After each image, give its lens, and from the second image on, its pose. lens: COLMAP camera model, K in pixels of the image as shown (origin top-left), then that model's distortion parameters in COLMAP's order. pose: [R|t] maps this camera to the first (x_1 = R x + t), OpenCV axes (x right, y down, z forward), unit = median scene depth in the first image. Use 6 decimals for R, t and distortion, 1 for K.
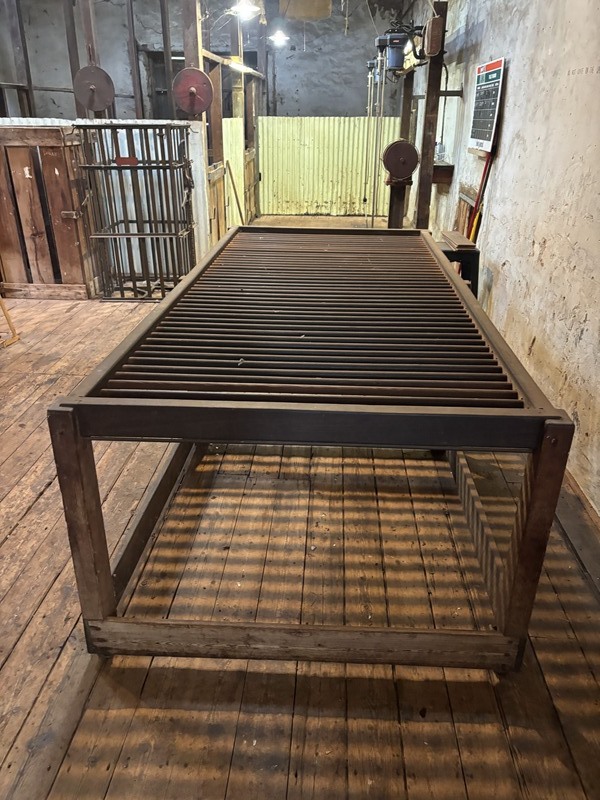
lens RADIAL K [[605.0, 0, 293.7], [0, 605.0, 400.1], [0, 0, 1]] dist [0.041614, -0.019936]
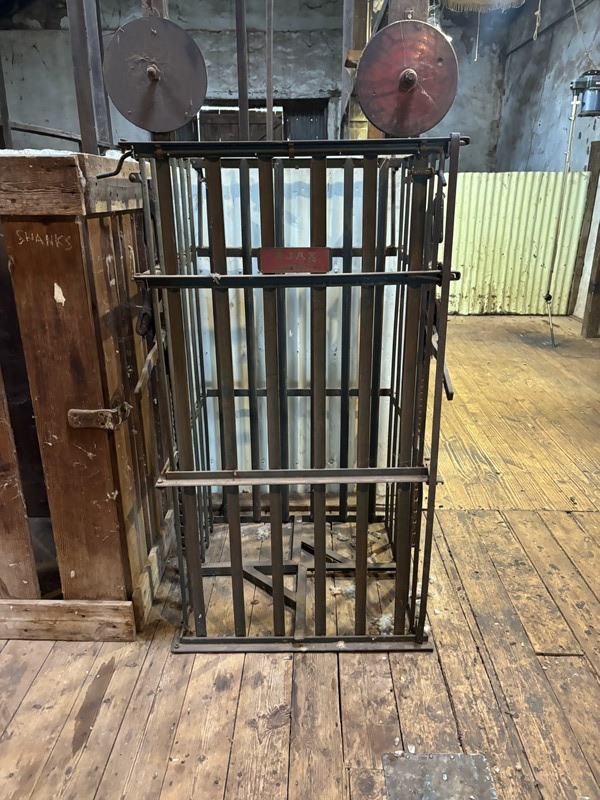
lens RADIAL K [[605.0, 0, 301.5], [0, 605.0, 401.3], [0, 0, 1]] dist [0.041614, -0.019936]
pose [[0.999094, -0.017148, 0.038941, -0.256915], [0.021044, 0.994566, -0.101954, -0.264252], [-0.036981, 0.102681, 0.994027, 0.641988]]
